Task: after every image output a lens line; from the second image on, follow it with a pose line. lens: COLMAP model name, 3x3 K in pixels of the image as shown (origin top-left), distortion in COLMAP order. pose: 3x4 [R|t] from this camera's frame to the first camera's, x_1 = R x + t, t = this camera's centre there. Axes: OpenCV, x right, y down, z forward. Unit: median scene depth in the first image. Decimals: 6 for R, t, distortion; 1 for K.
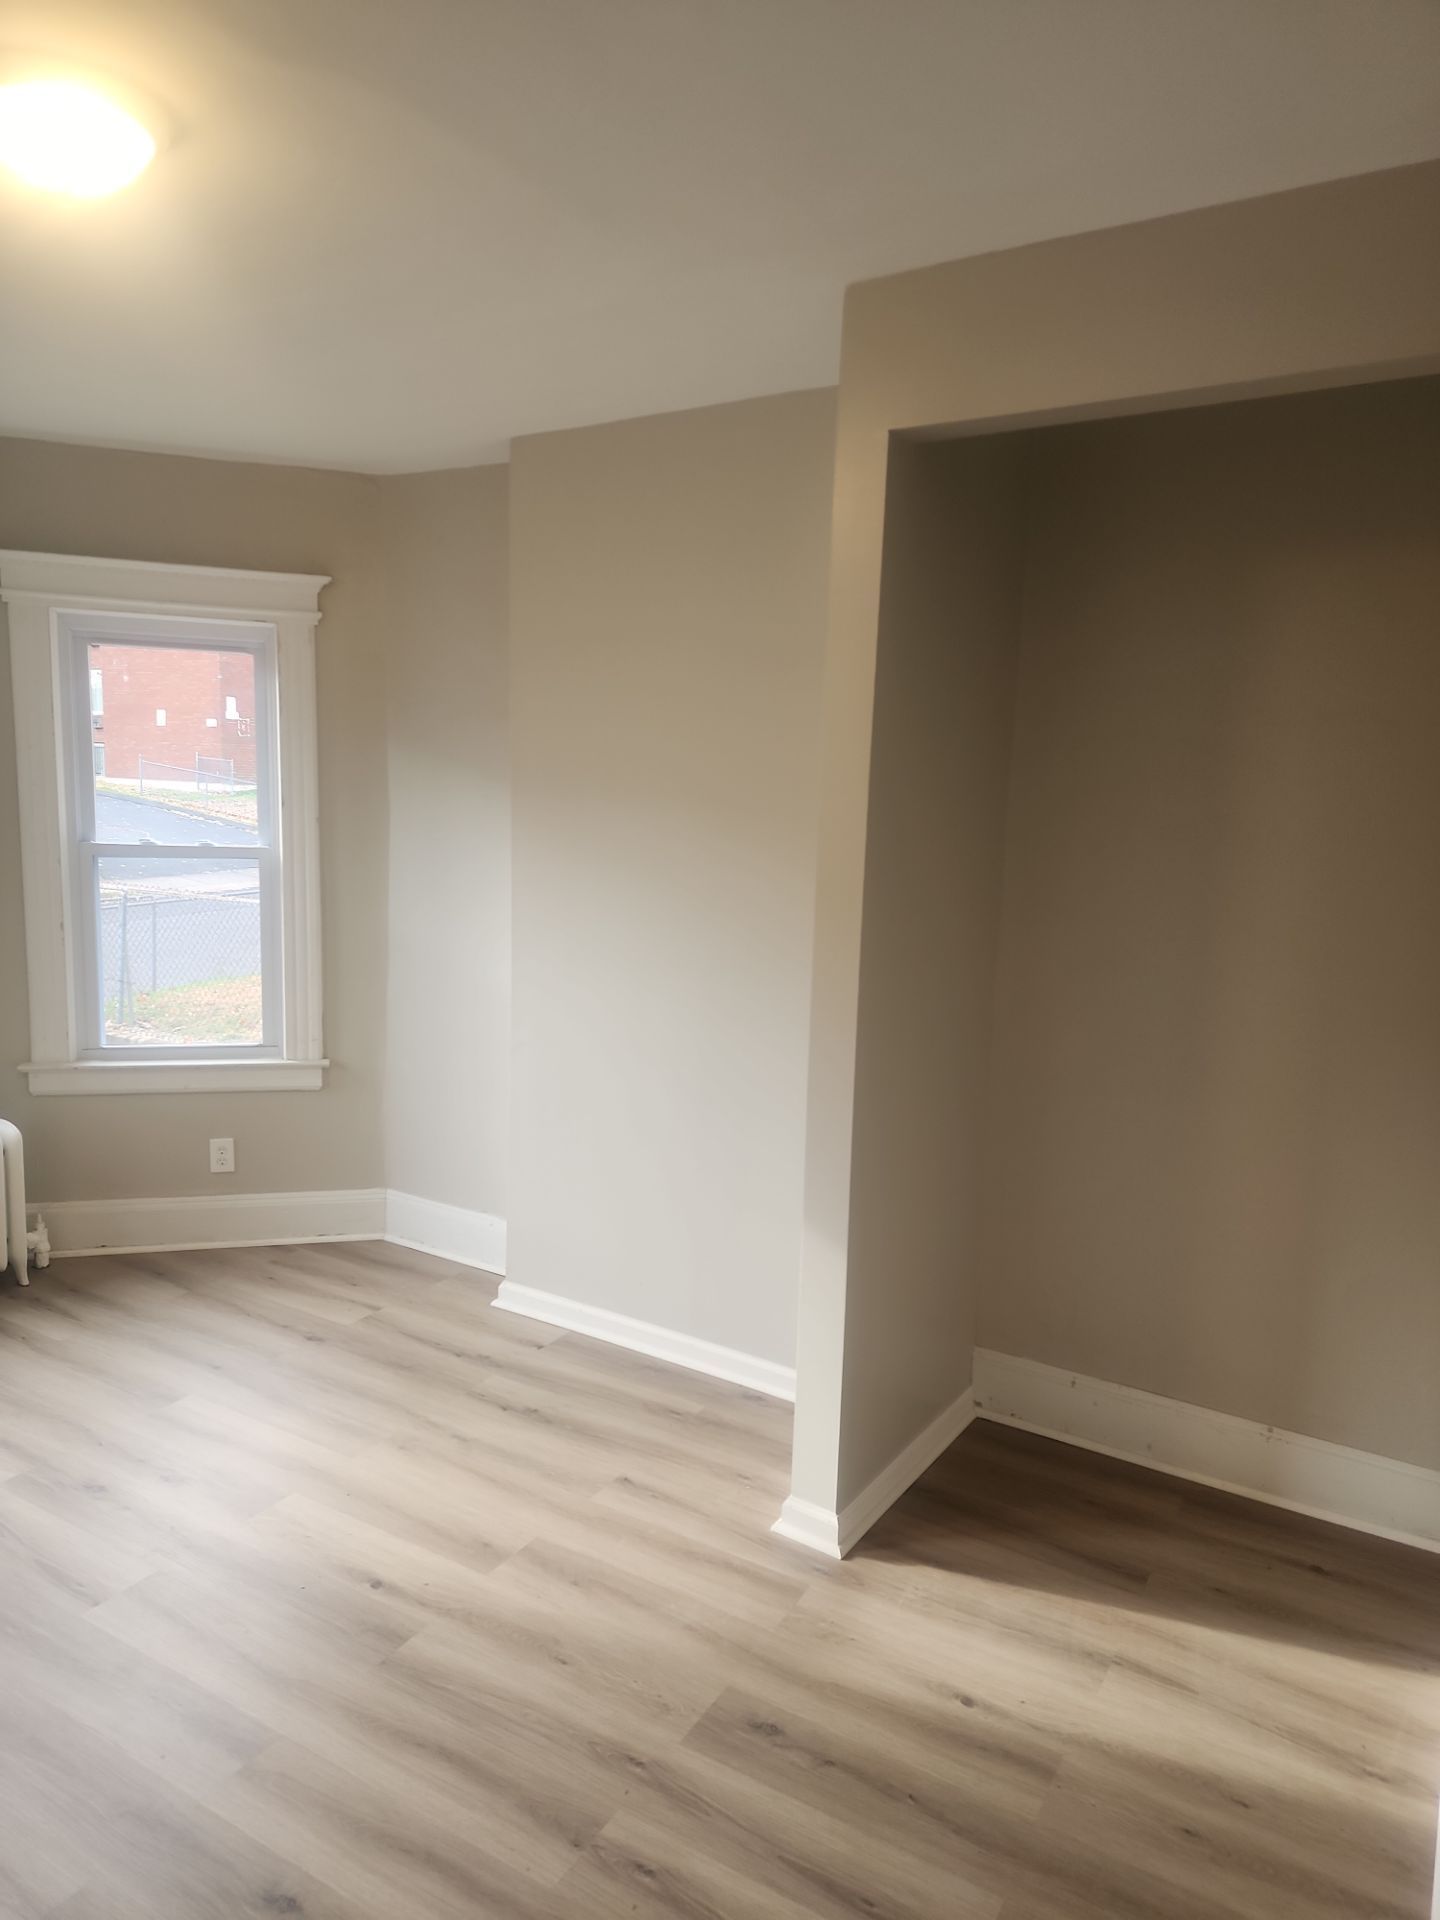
lens RADIAL K [[1273.7, 0, 709.0], [0, 1273.7, 963.8], [0, 0, 1]] dist [0.072090, -0.052080]
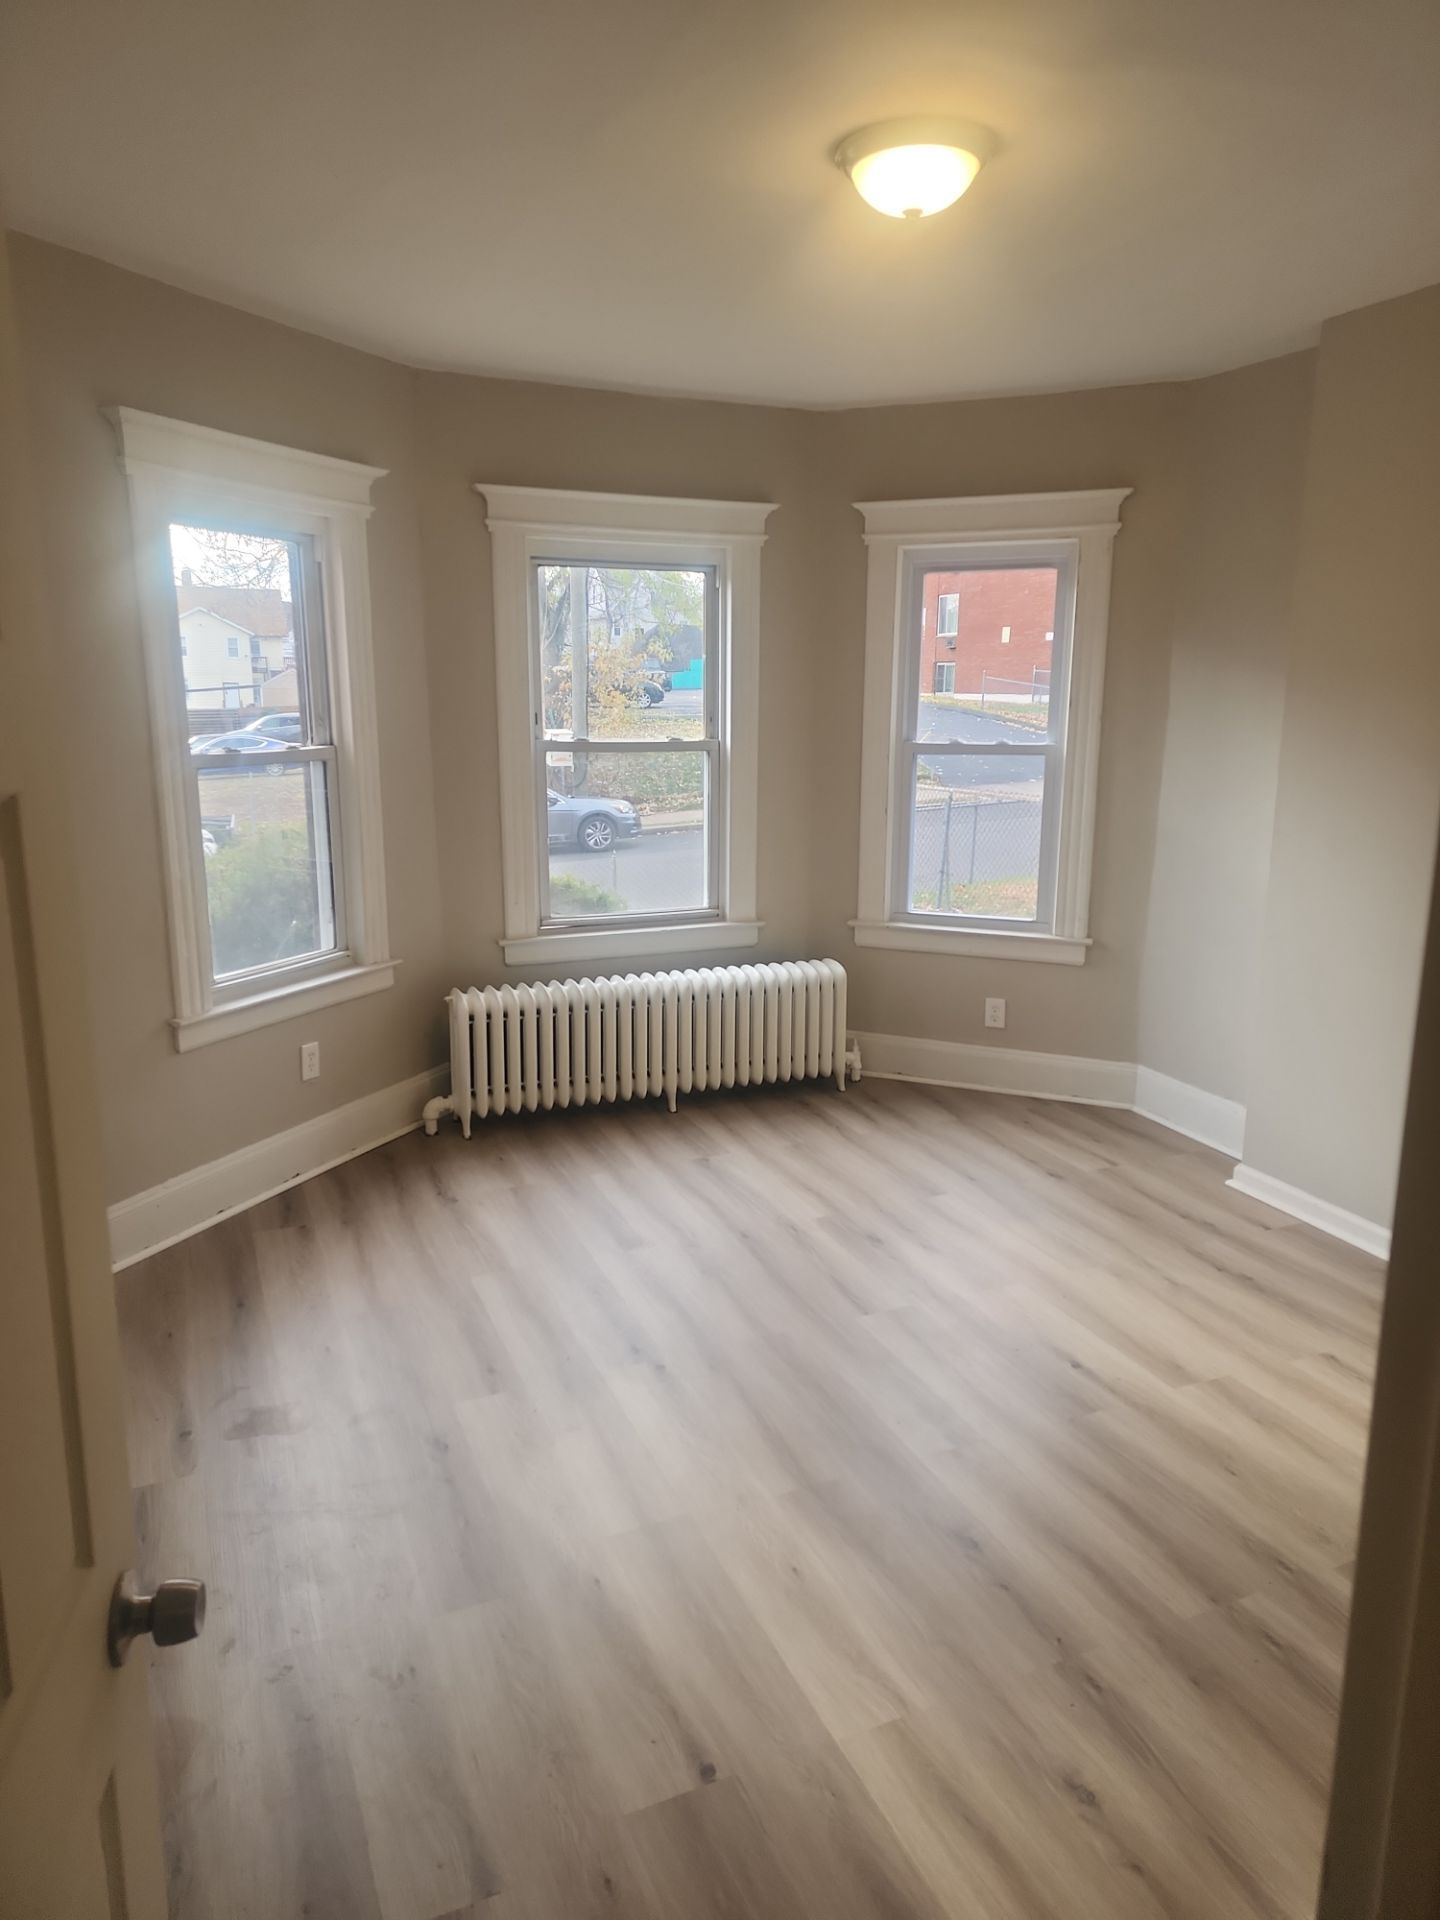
lens RADIAL K [[1273.7, 0, 709.0], [0, 1273.7, 963.8], [0, 0, 1]] dist [0.072090, -0.052080]
pose [[0.812455, 0.094014, -0.575395, 0.076990], [-0.055076, 0.994876, 0.084786, 0.021960], [0.580417, -0.037194, 0.813469, -0.094509]]
